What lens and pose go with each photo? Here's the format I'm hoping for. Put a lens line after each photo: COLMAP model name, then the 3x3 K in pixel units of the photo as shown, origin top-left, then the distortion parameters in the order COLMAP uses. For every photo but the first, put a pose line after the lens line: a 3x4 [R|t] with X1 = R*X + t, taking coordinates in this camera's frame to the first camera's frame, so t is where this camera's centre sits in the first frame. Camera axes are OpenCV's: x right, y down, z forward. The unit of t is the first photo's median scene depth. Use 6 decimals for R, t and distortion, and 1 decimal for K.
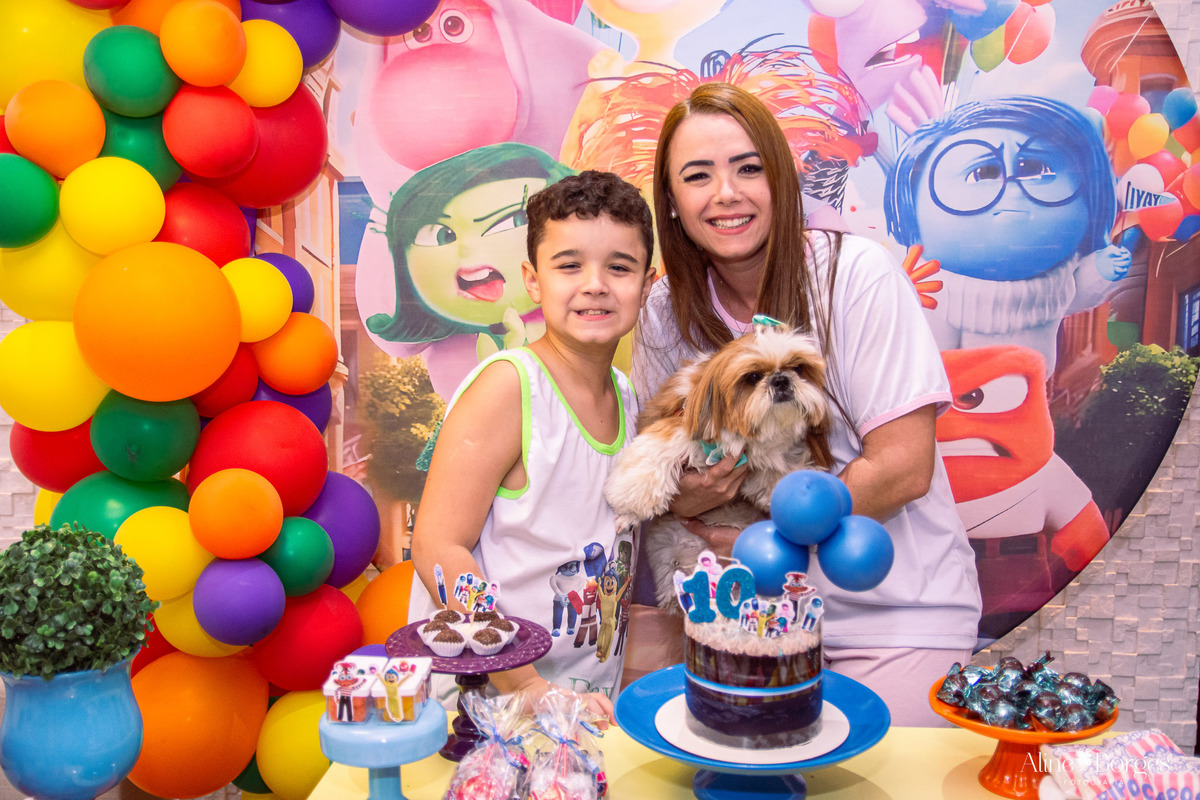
lens RADIAL K [[1235.8, 0, 597.8], [0, 1235.8, 398.7], [0, 0, 1]] dist [-0.031604, 0.097149]
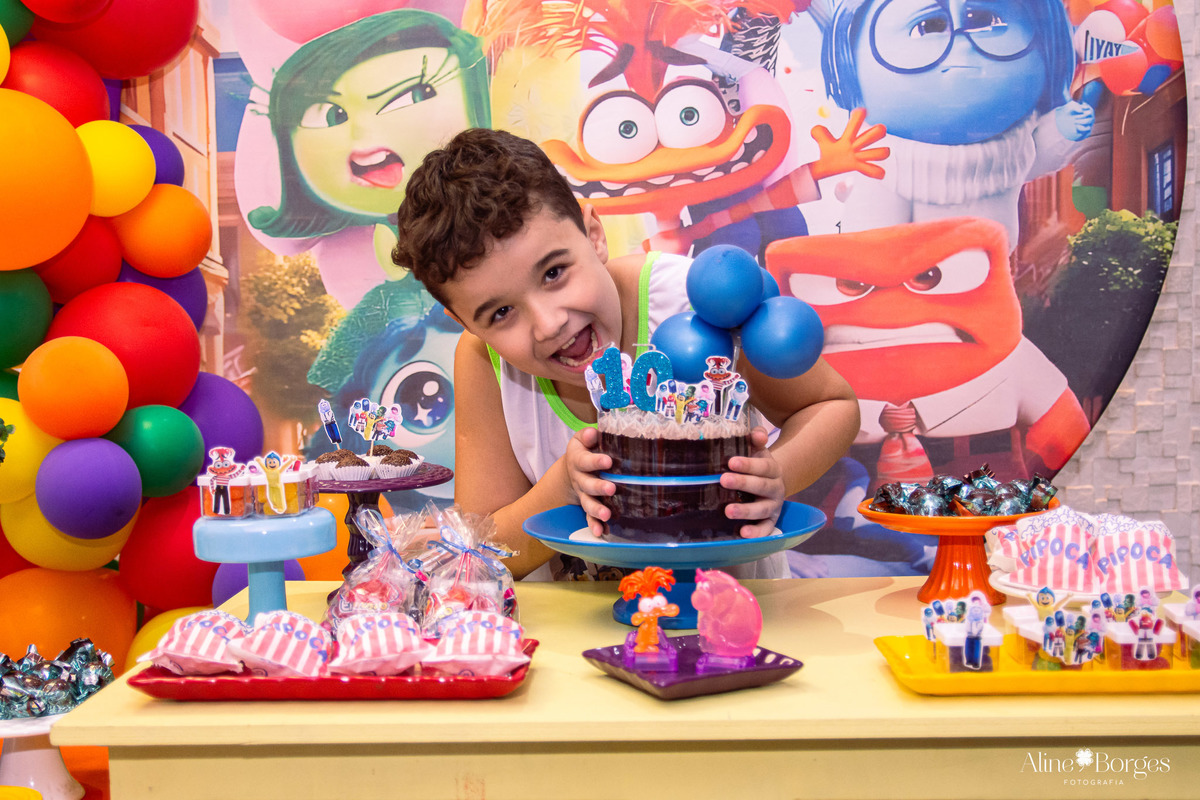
lens RADIAL K [[1476.5, 0, 590.4], [0, 1476.5, 405.8], [0, 0, 1]] dist [-0.020110, 0.113651]
pose [[0.999010, -0.028123, 0.034482, 0.018480], [0.030341, 0.997387, -0.065560, 0.159392], [-0.032548, 0.066541, 0.997253, -0.057567]]
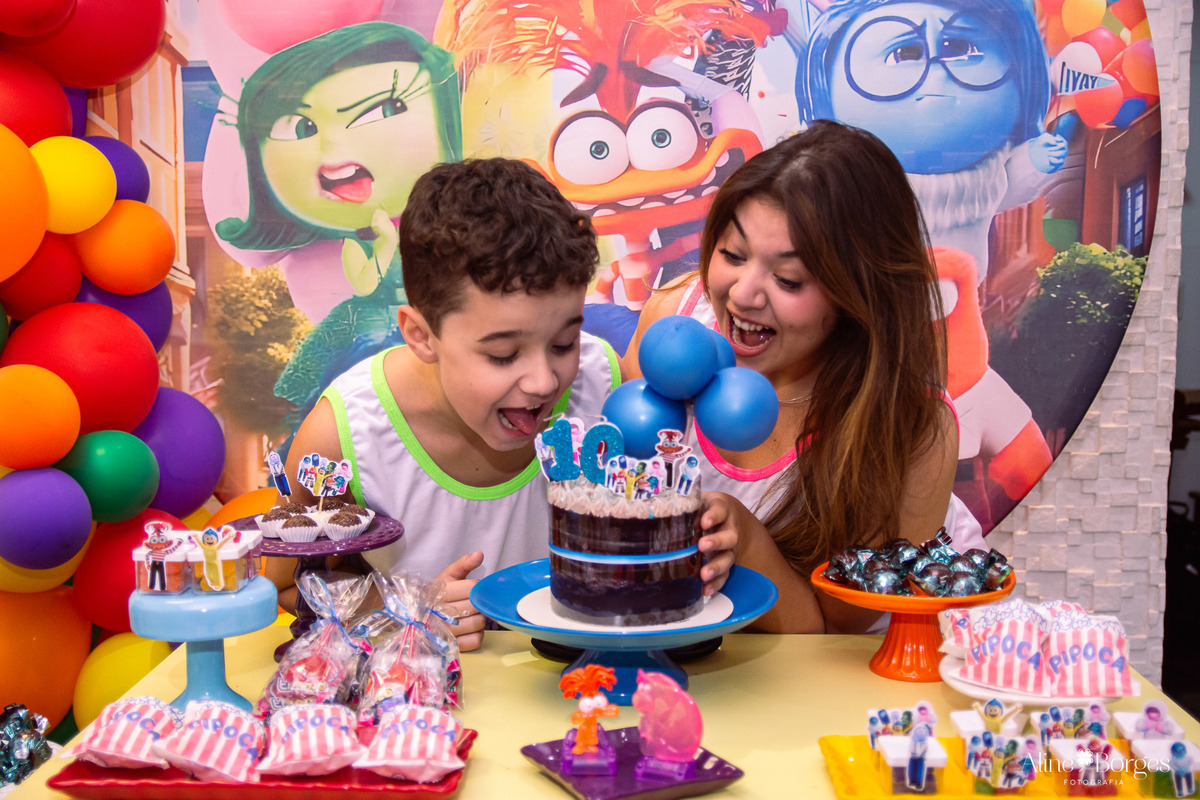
lens RADIAL K [[1421.6, 0, 593.0], [0, 1421.6, 397.3], [0, 0, 1]] dist [-0.002054, 0.073516]
pose [[0.999076, -0.007378, 0.042346, 0.039680], [0.008478, 0.999630, -0.025850, 0.092806], [-0.042140, 0.026185, 0.998769, -0.021832]]
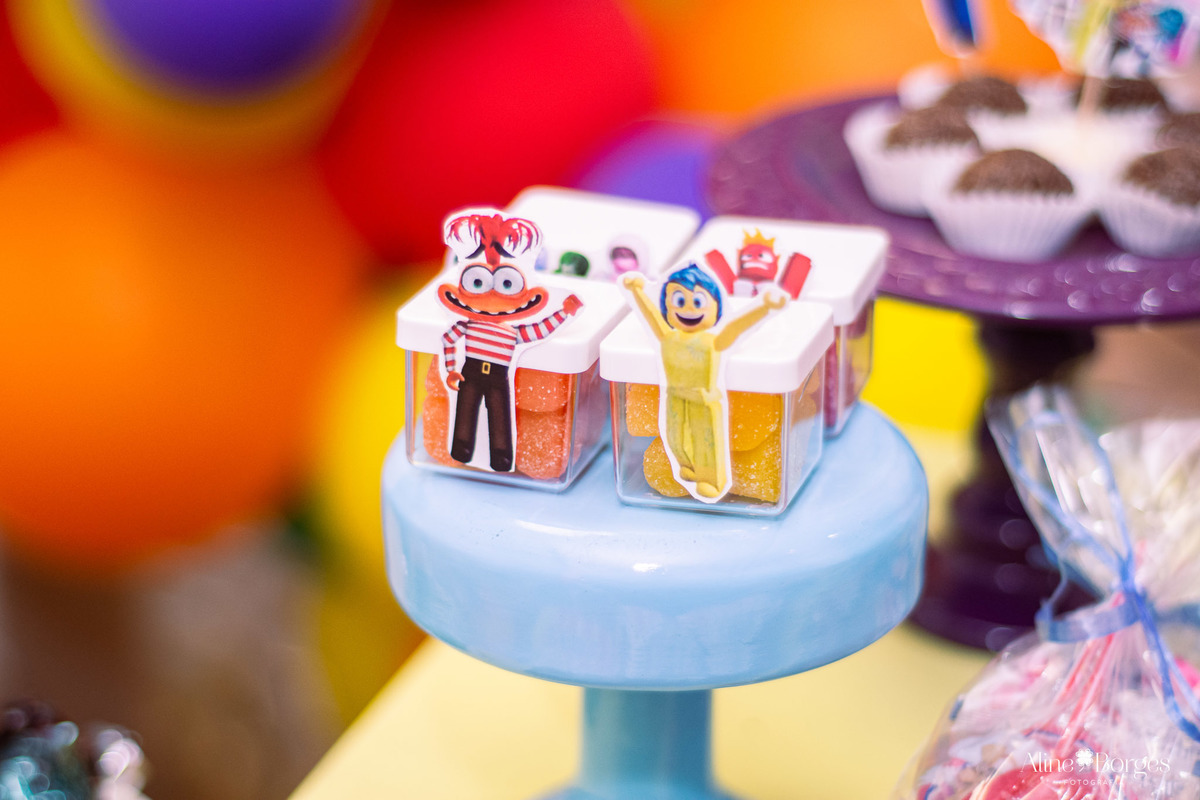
lens RADIAL K [[2779.5, 0, 600.0], [0, 2779.5, 400.0], [0, 0, 1]] dist [-0.061931, 0.045779]
pose [[0.965892, 0.116179, -0.231422, -0.040713], [-0.051686, 0.962217, 0.267333, 0.067836], [0.253736, -0.246253, 0.935402, 0.323178]]
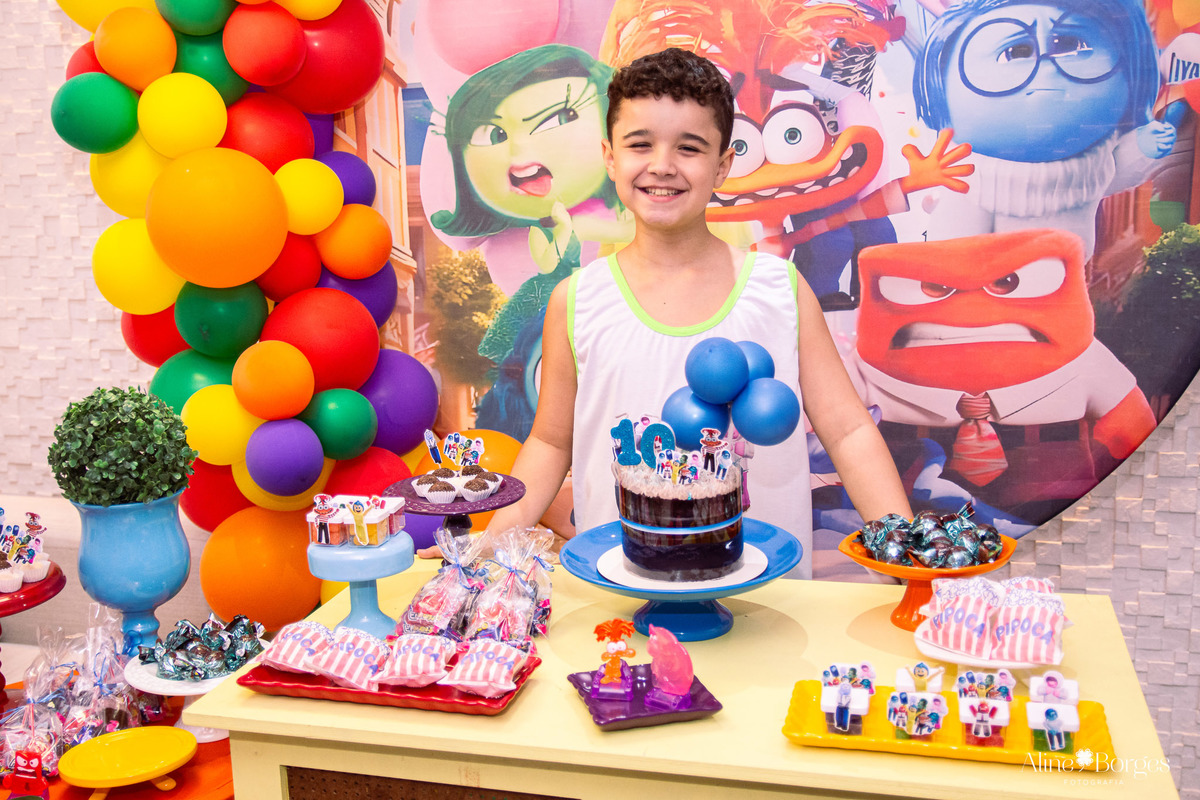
lens RADIAL K [[1354.1, 0, 582.1], [0, 1354.1, 408.7], [0, 0, 1]] dist [-0.057886, 0.272025]
pose [[0.980318, 0.005167, -0.197357, 0.187778], [0.009057, 0.997428, 0.071104, 0.022054], [0.197216, -0.071492, 0.977750, -0.149249]]
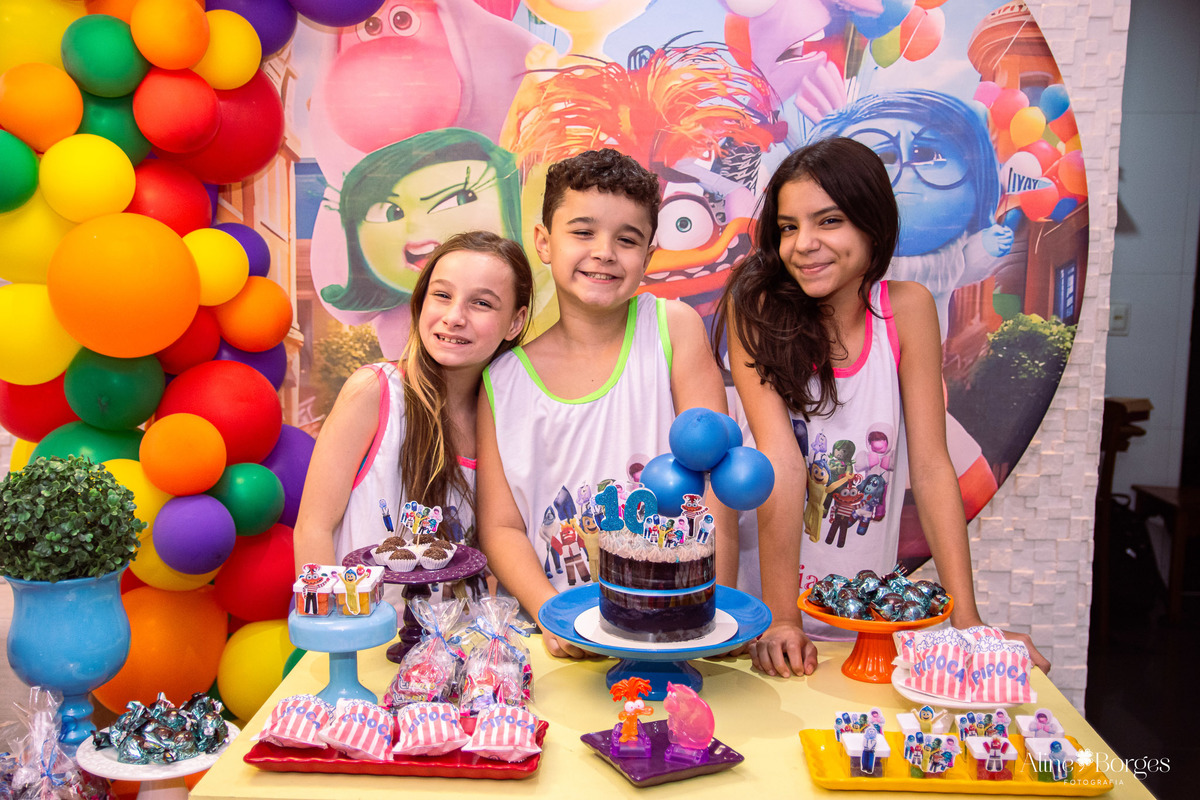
lens RADIAL K [[1313.2, 0, 594.8], [0, 1313.2, 400.1], [0, 0, 1]] dist [-0.062089, 0.204013]
pose [[0.999501, 0.001607, 0.031546, 0.017976], [-0.001716, 0.999993, 0.003427, 0.030079], [-0.031540, -0.003479, 0.999496, -0.167514]]
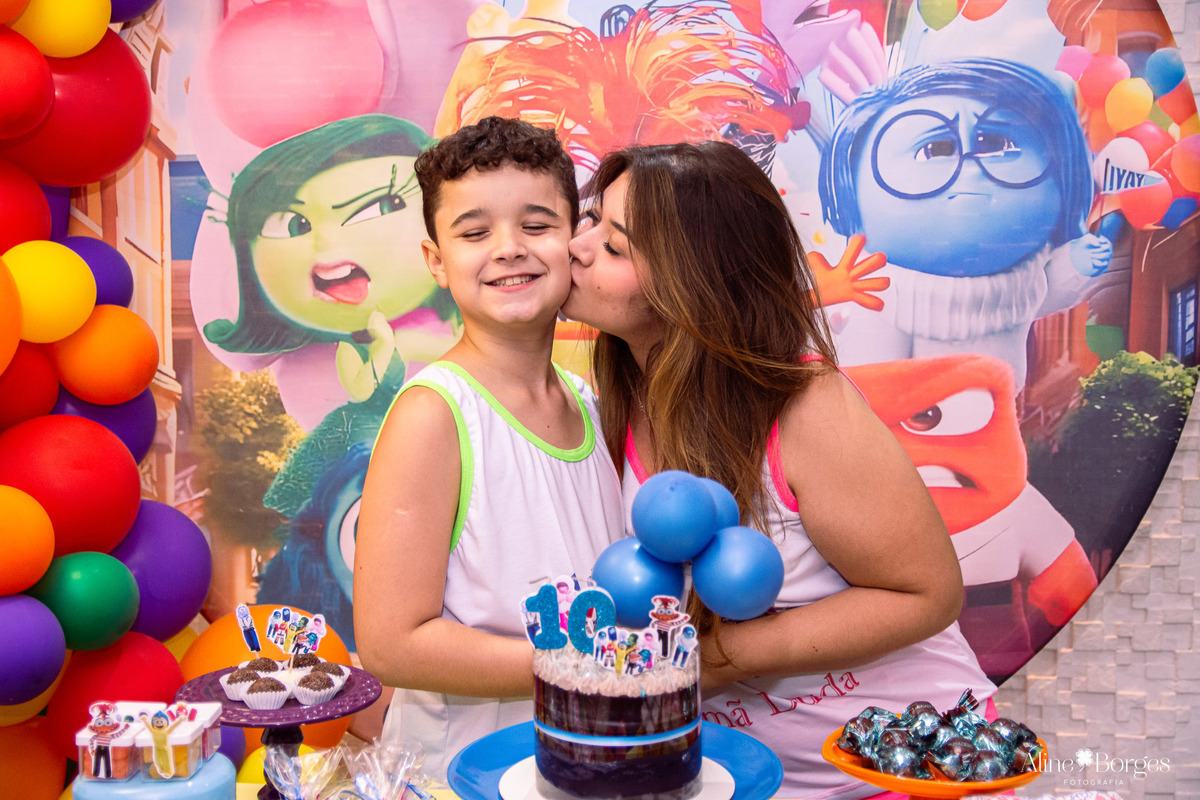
lens RADIAL K [[1474.5, 0, 597.6], [0, 1474.5, 401.7], [0, 0, 1]] dist [0.002609, 0.087644]
pose [[0.999844, -0.001529, 0.017599, 0.063929], [0.002391, 0.998794, -0.049030, 0.038193], [-0.017503, 0.049065, 0.998642, 0.005516]]
